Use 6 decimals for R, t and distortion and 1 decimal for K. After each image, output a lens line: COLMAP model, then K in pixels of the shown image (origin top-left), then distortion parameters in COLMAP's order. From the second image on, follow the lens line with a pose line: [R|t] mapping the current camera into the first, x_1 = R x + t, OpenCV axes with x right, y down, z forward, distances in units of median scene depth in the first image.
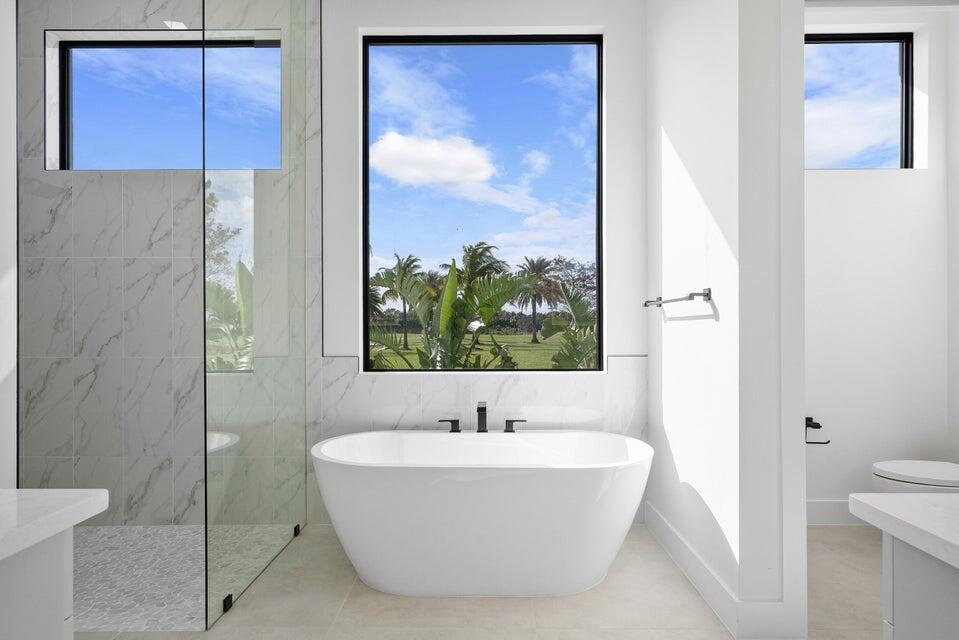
lens RADIAL K [[515.6, 0, 487.5], [0, 515.6, 326.3], [0, 0, 1]] dist [-0.002767, 0.002444]
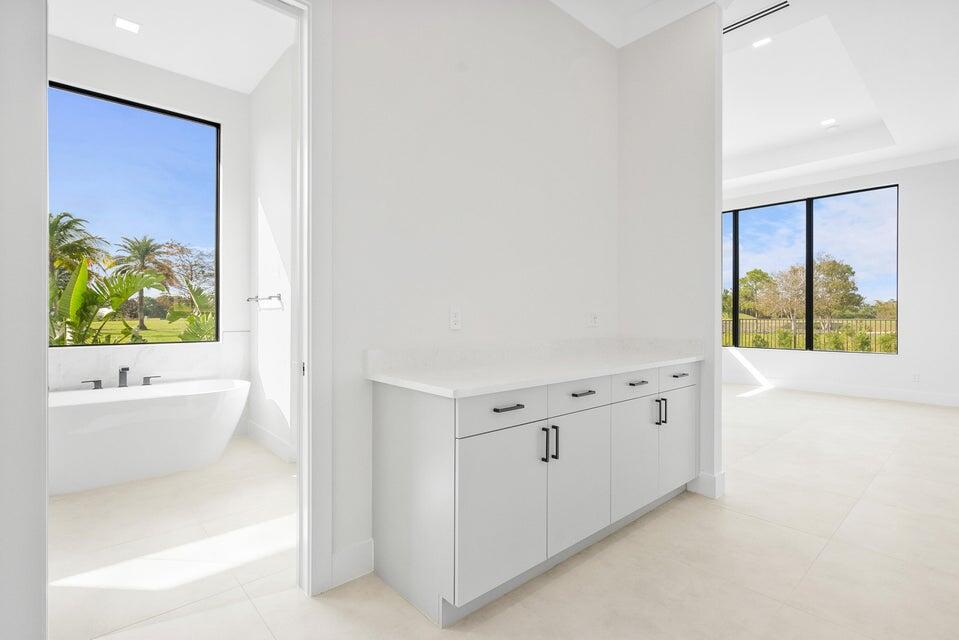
lens RADIAL K [[442.3, 0, 471.0], [0, 442.3, 315.7], [0, 0, 1]] dist [-0.006162, 0.001581]
pose [[0.743340, 0.005019, 0.668895, -0.105335], [-0.009121, 0.999955, 0.002634, -0.001634], [-0.668851, -0.008059, 0.743353, -0.509843]]
